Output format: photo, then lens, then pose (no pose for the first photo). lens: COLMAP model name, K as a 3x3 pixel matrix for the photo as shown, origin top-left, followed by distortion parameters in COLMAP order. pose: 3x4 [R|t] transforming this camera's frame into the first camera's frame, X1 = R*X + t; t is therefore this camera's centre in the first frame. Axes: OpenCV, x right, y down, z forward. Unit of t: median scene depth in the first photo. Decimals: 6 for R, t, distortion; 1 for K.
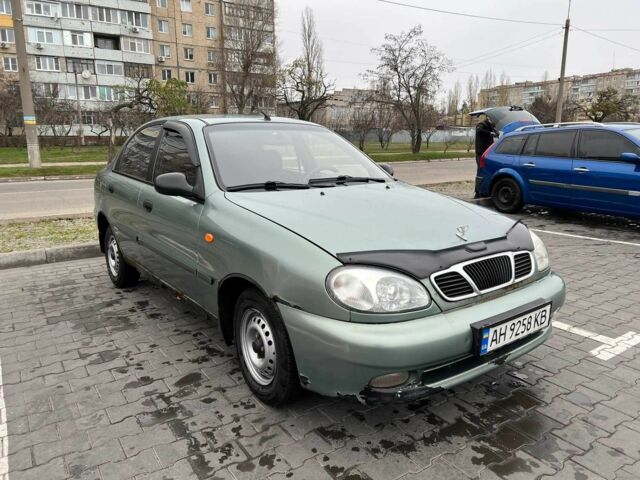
lens RADIAL K [[481.6, 0, 322.7], [0, 481.6, 235.4], [0, 0, 1]] dist [0.046009, -0.036556]
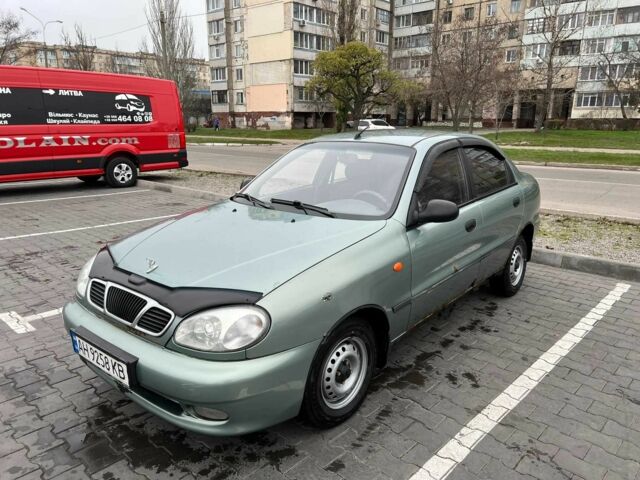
lens RADIAL K [[481.6, 0, 321.3], [0, 481.6, 241.5], [0, 0, 1]] dist [0.046009, -0.036556]
pose [[0.217535, 0.242670, -0.945405, 1.475317], [-0.192833, 0.960194, 0.202096, -0.369971], [0.956814, 0.138343, 0.255671, 1.172988]]
